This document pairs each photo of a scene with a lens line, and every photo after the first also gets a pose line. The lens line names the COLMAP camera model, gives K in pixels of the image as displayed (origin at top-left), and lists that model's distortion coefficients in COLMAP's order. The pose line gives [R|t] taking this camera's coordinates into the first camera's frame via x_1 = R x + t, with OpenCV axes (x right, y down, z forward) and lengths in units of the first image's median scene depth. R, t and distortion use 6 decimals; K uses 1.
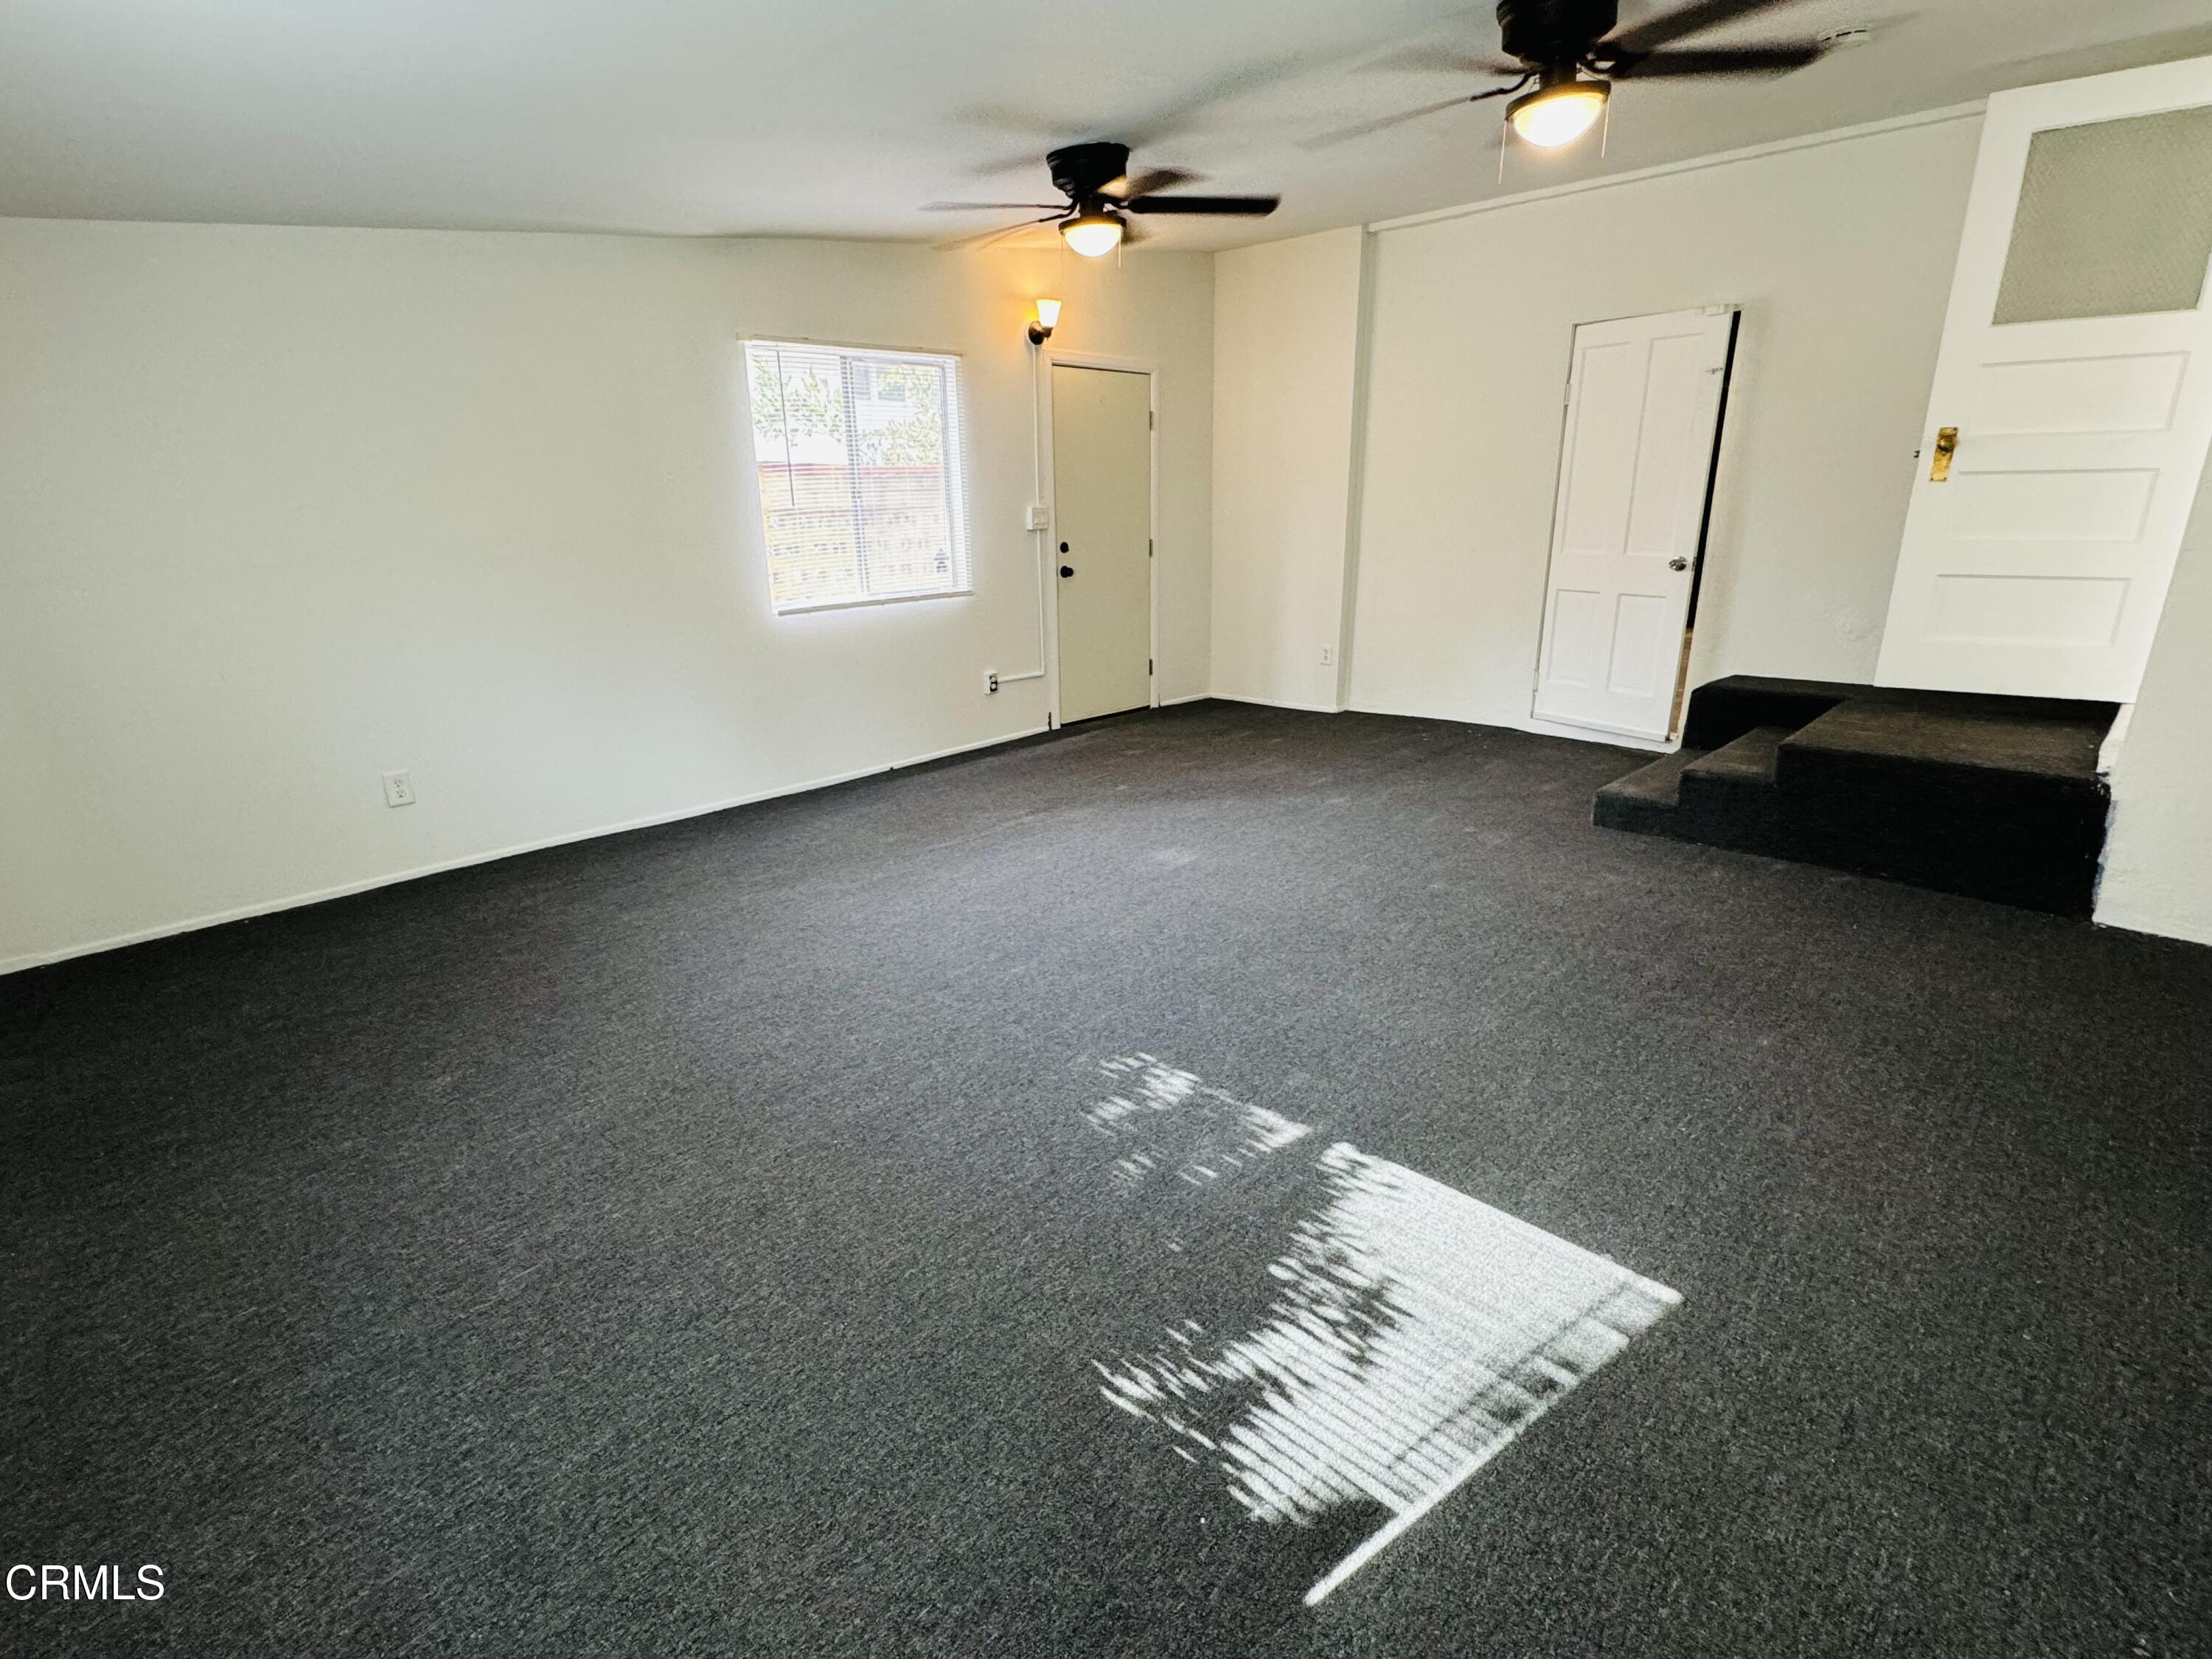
lens RADIAL K [[1075.5, 0, 1097.0], [0, 1075.5, 850.1], [0, 0, 1]] dist [0.004649, 0.000962]
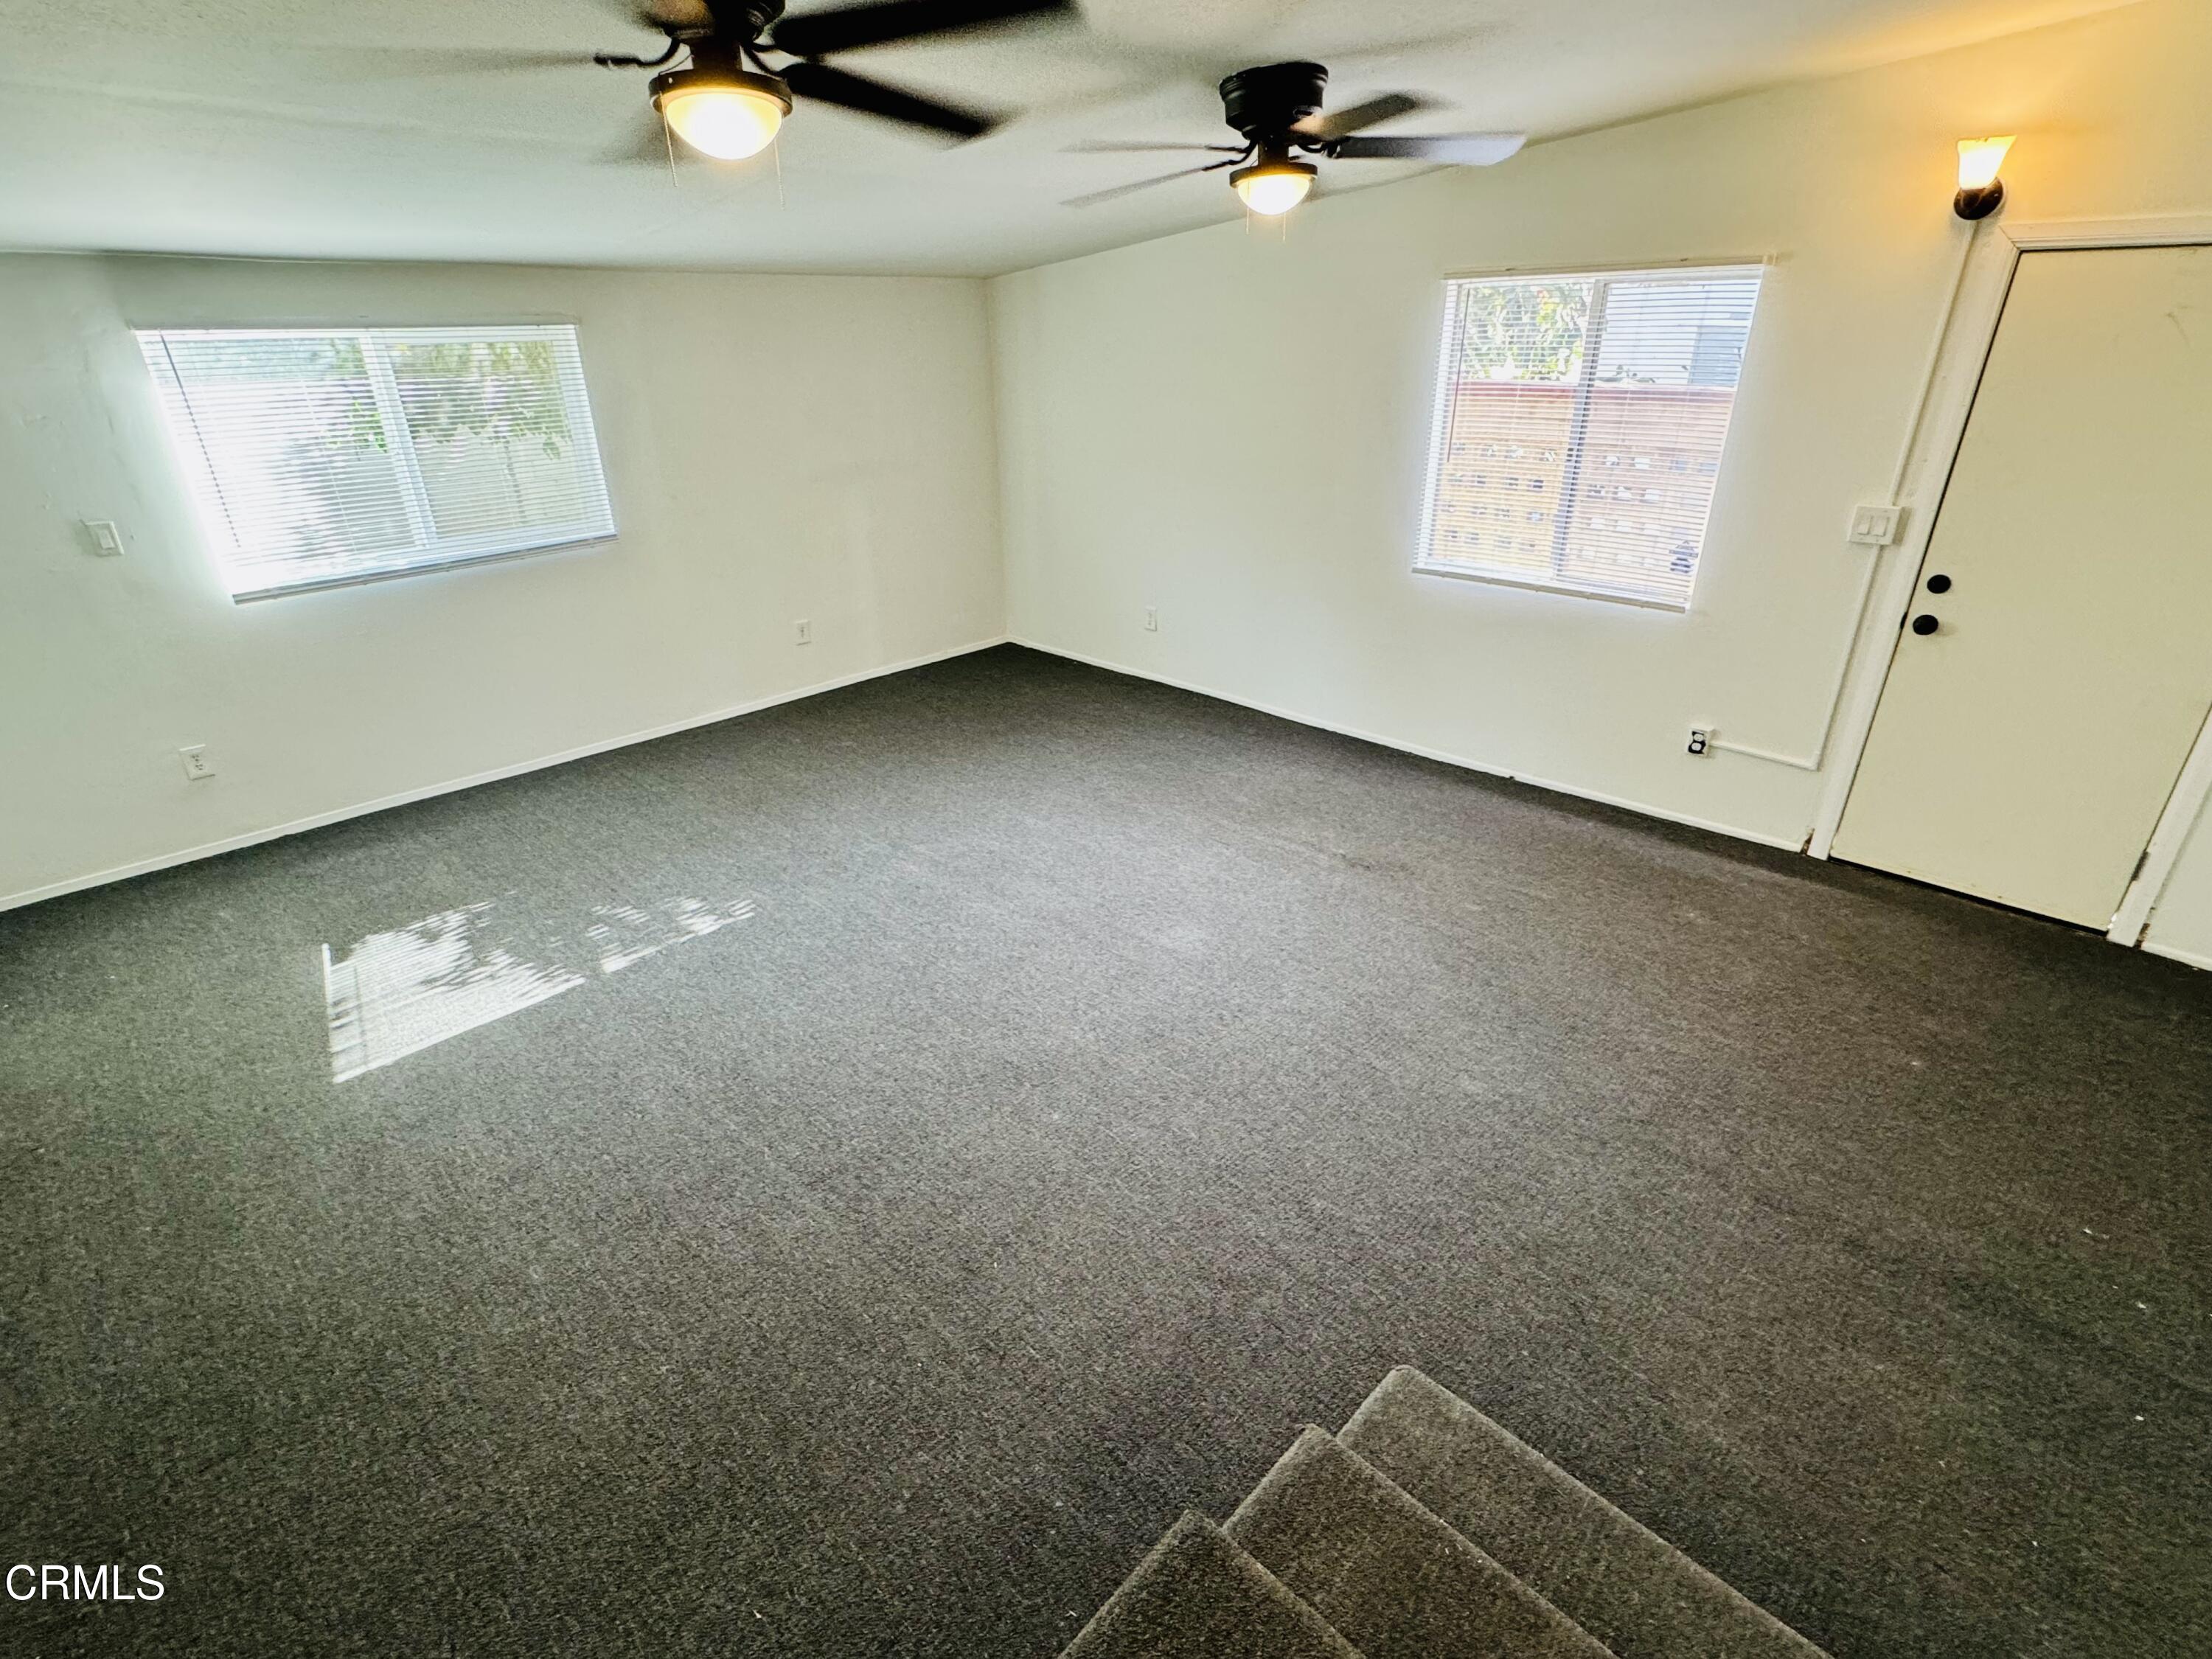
lens RADIAL K [[1075.5, 0, 1092.0], [0, 1075.5, 812.8], [0, 0, 1]] dist [0.004649, 0.000962]
pose [[-0.017038, 0.431772, -0.901822, 0.905481], [-0.298285, 0.858686, 0.416754, -0.467939], [0.954325, 0.276101, 0.114161, 0.900015]]
